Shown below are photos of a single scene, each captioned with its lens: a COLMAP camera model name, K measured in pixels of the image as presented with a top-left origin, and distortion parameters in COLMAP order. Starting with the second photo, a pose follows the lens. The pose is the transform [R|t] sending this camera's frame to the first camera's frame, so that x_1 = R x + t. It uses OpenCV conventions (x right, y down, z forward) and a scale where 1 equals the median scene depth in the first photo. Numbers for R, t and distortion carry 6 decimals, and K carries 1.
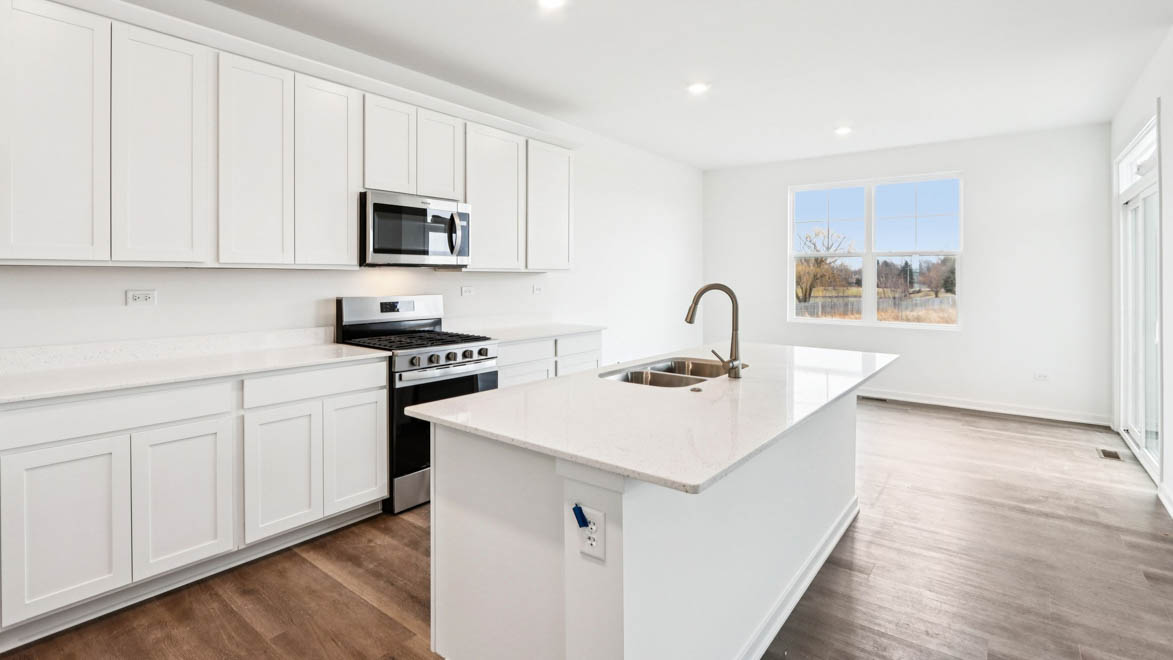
lens RADIAL K [[550.3, 0, 586.5], [0, 550.3, 330.0], [0, 0, 1]] dist [-0.002656, -0.000309]
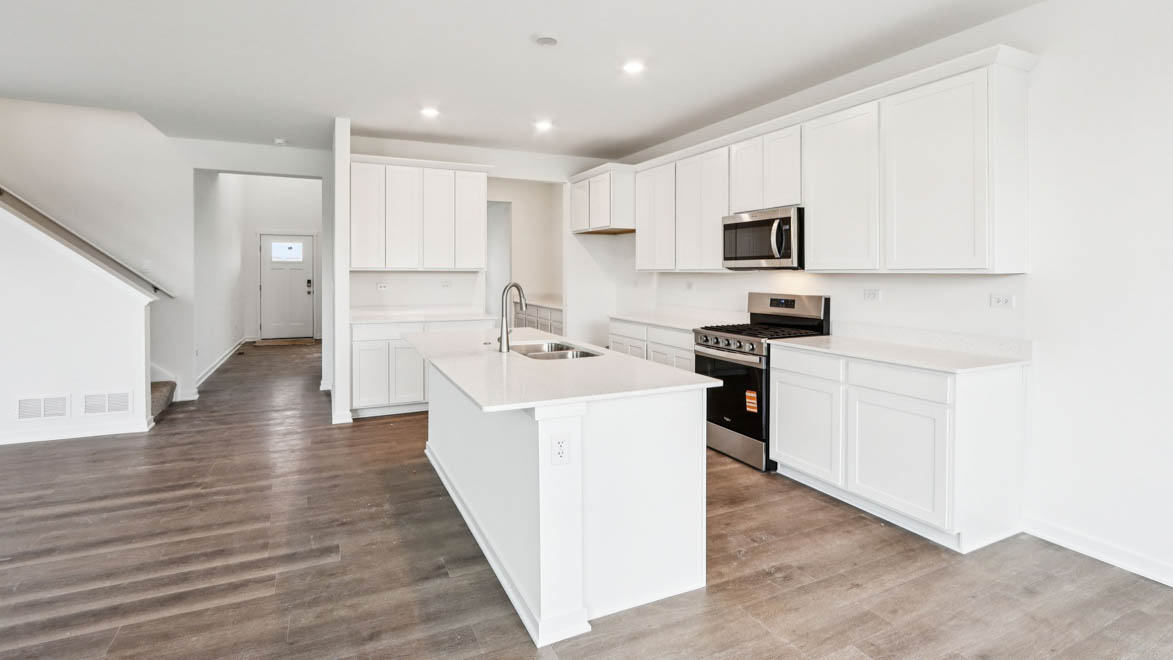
lens RADIAL K [[550.3, 0, 586.5], [0, 550.3, 330.0], [0, 0, 1]] dist [-0.002656, -0.000309]
pose [[-0.448397, 0.080322, -0.890218, 0.993276], [-0.103337, 0.984618, 0.140889, -0.118929], [0.887841, 0.155166, -0.433200, 1.252934]]
